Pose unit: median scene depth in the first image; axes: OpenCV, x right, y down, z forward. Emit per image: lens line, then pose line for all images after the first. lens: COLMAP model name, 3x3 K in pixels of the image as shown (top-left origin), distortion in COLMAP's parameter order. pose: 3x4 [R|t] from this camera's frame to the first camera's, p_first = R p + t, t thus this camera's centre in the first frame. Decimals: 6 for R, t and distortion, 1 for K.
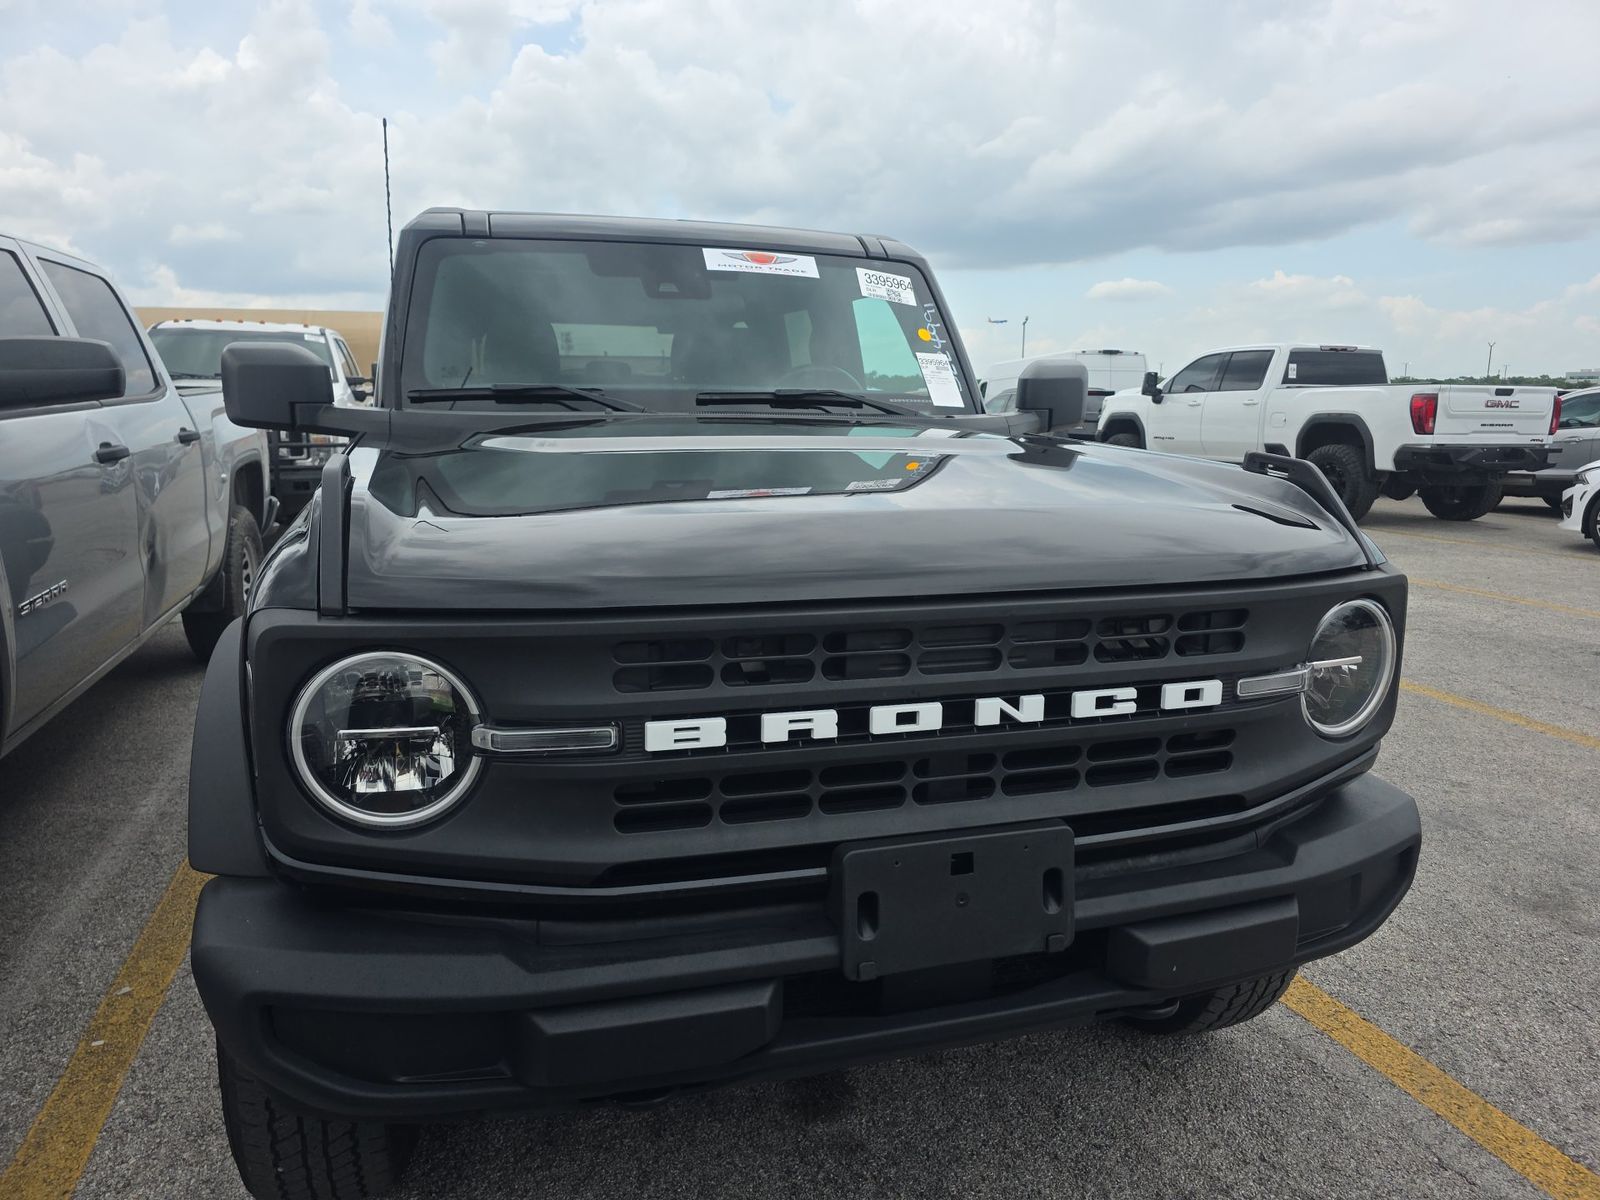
lens RADIAL K [[1061.1, 0, 845.6], [0, 1061.1, 588.3], [0, 0, 1]] dist [0.062889, -0.062589]
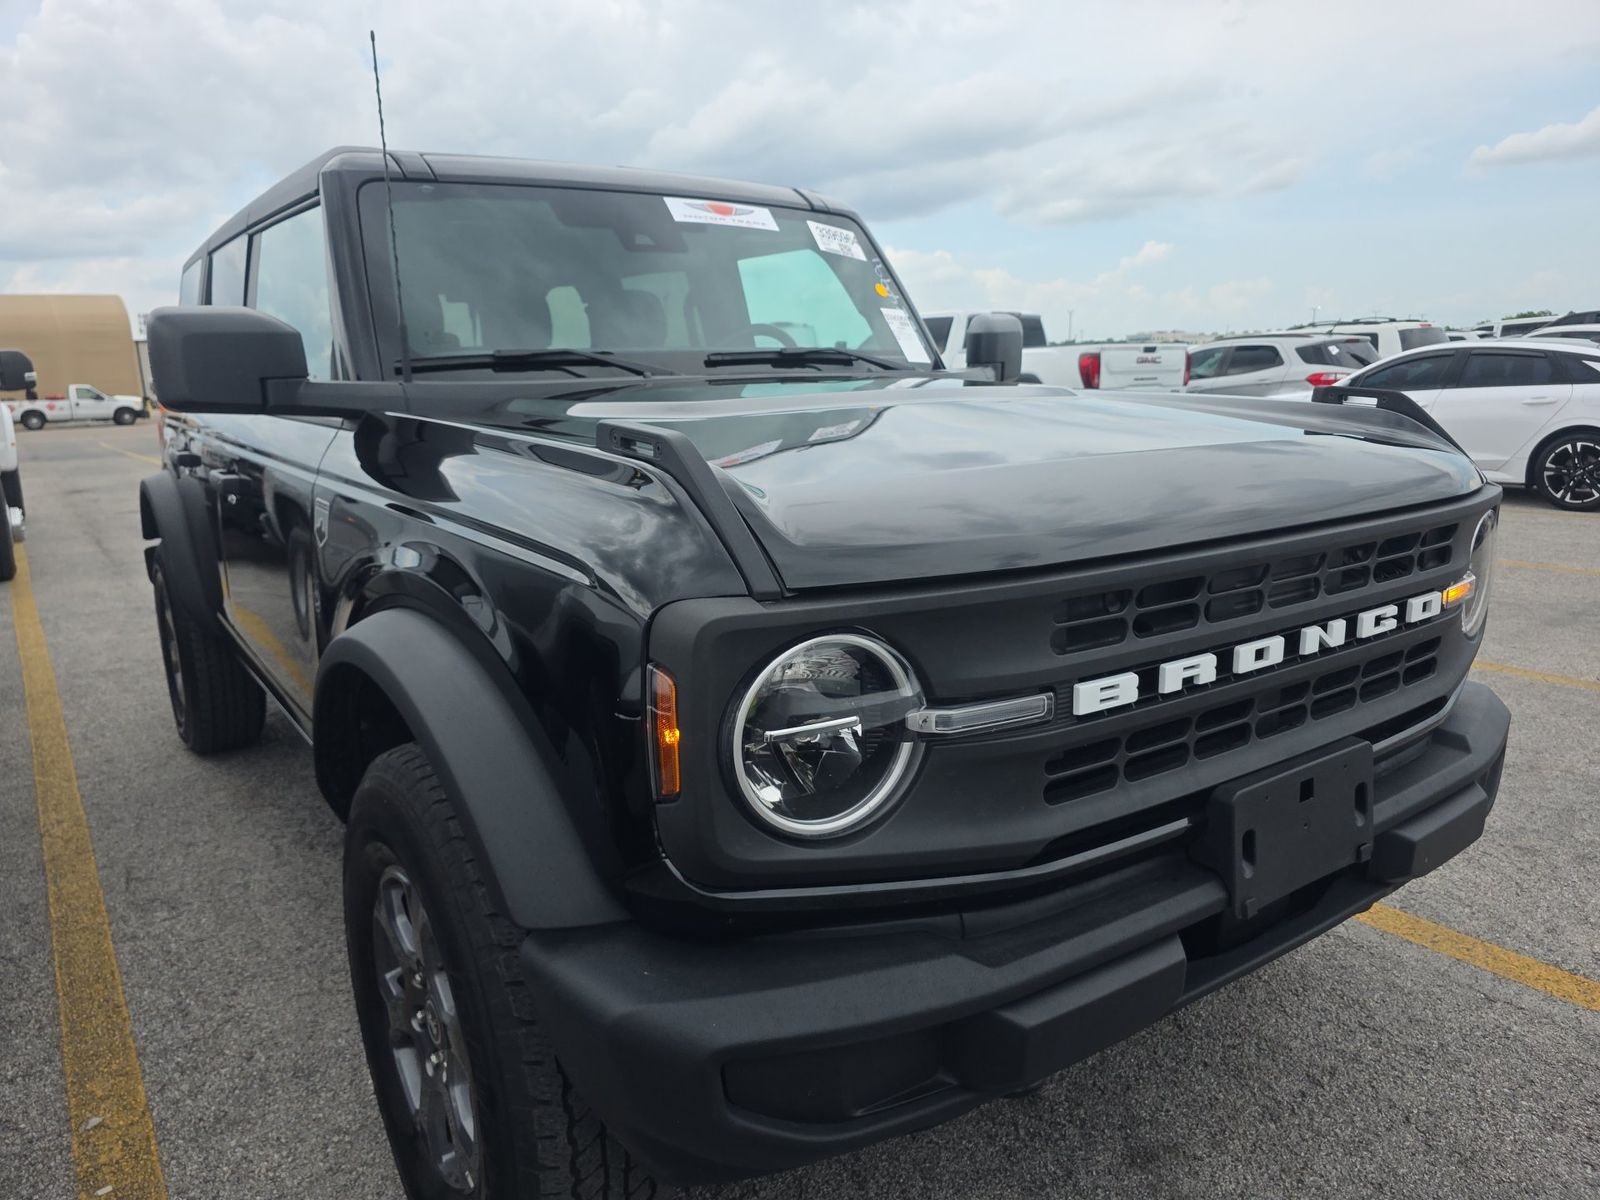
lens RADIAL K [[1059.2, 0, 799.5], [0, 1059.2, 601.2], [0, 0, 1]] dist [0.044815, -0.044156]
pose [[0.955018, -0.094947, 0.280936, -0.361485], [0.085424, 0.995283, 0.045983, -0.005809], [-0.283977, -0.019916, 0.958624, 0.094397]]
